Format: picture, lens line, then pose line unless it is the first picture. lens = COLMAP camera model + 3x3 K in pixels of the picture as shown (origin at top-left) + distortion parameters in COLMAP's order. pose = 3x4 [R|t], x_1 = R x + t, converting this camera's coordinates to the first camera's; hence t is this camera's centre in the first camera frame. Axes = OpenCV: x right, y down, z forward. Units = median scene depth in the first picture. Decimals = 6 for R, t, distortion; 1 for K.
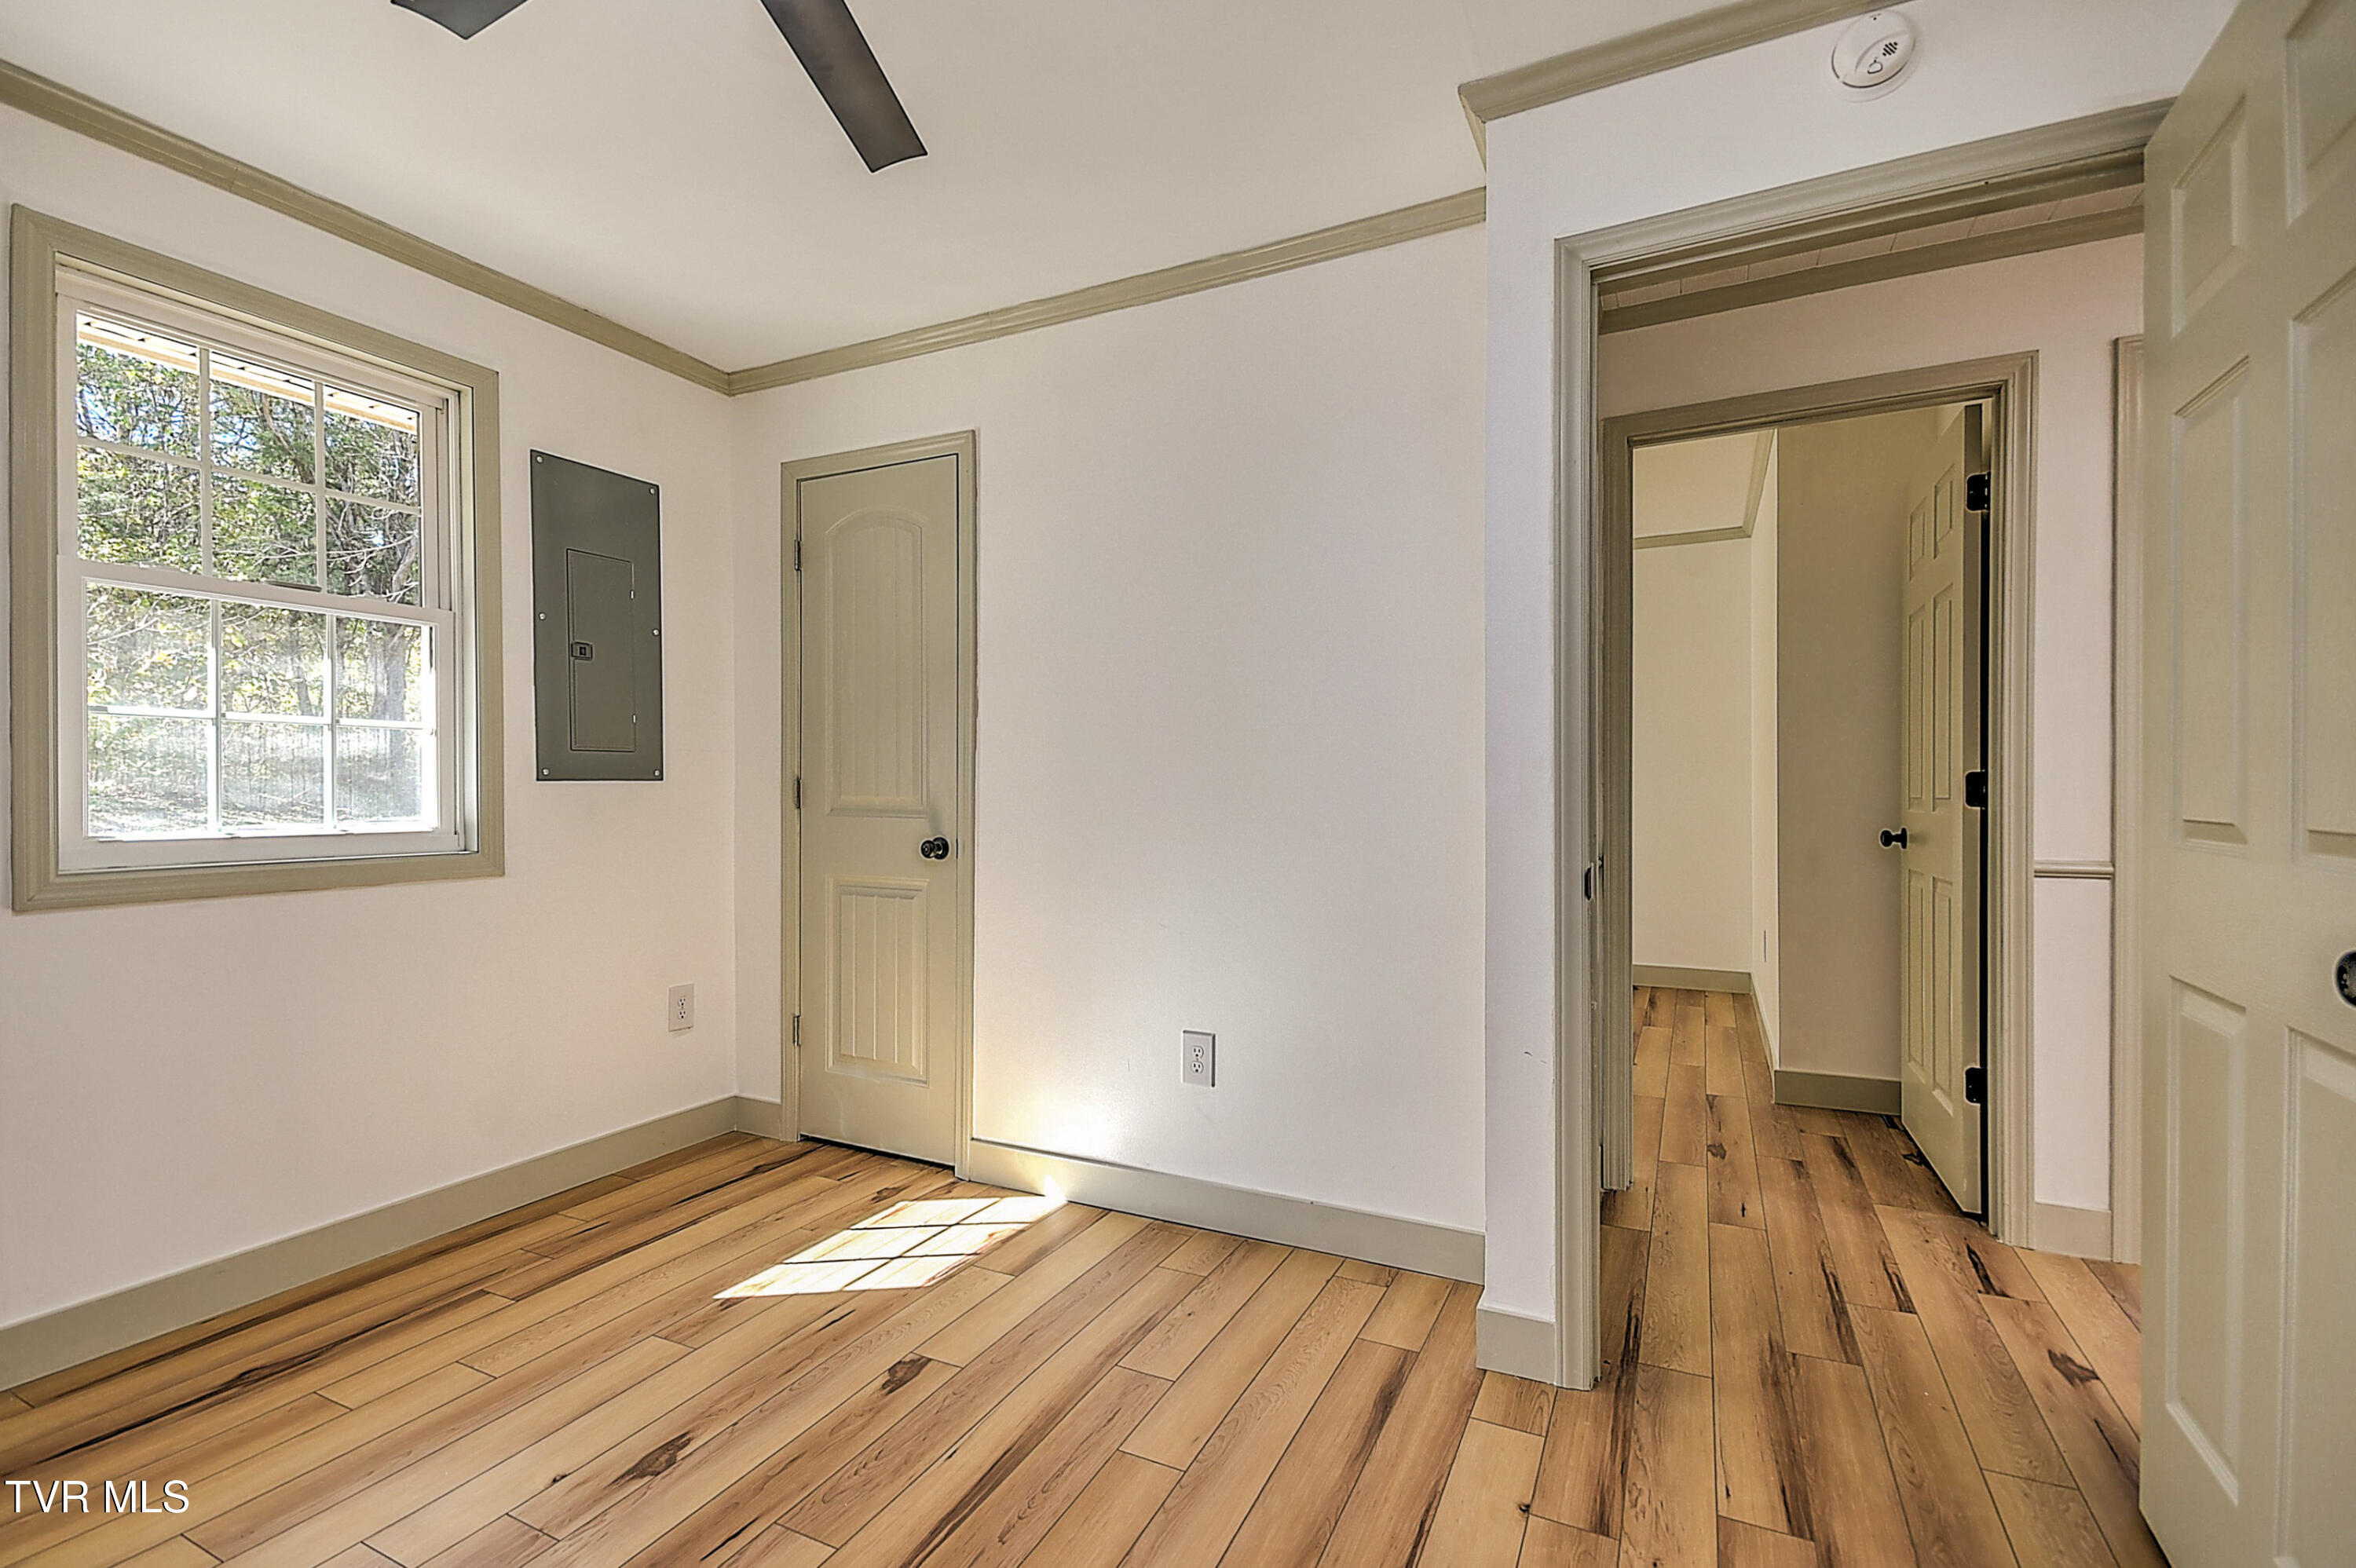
lens RADIAL K [[1021.2, 0, 1184.0], [0, 1021.2, 793.1], [0, 0, 1]] dist [0.000755, -0.003419]
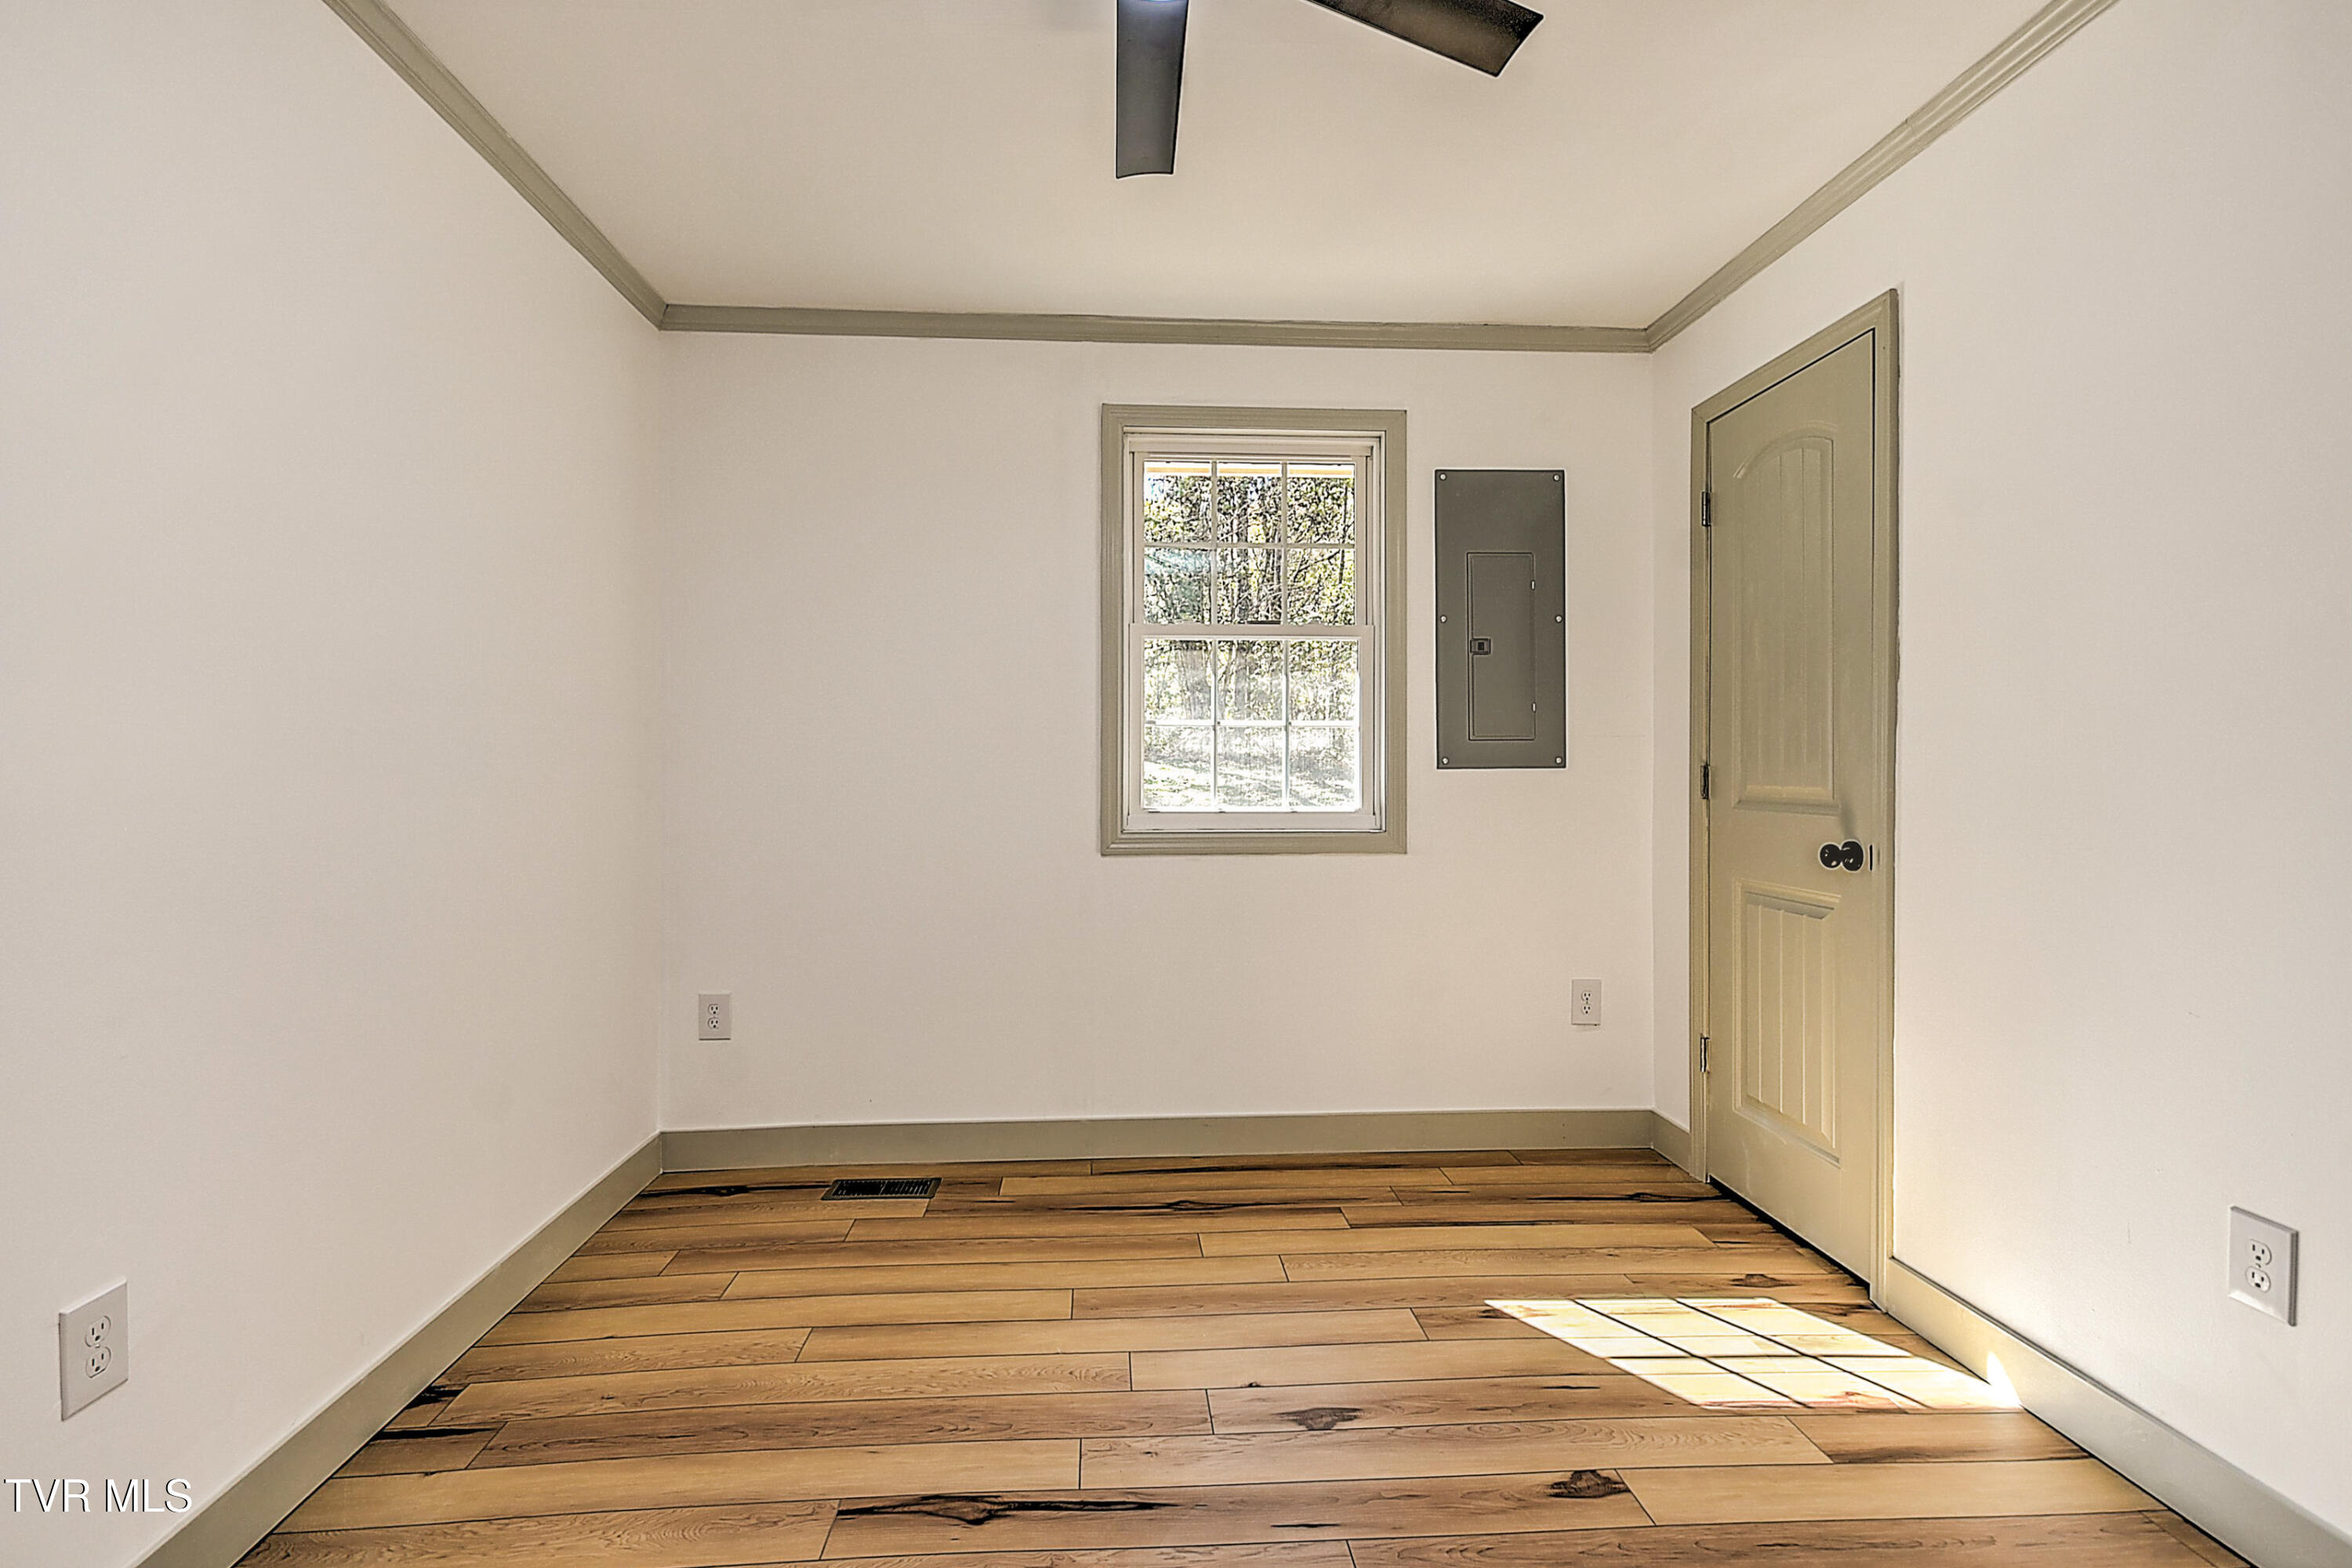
lens RADIAL K [[1019.6, 0, 1097.4], [0, 1019.6, 768.2], [0, 0, 1]] dist [0.000755, -0.003419]
pose [[0.490461, -0.005422, -0.871446, 0.154968], [-0.003773, 0.999958, -0.008345, -0.002515], [0.871455, 0.007381, 0.490420, 0.150940]]
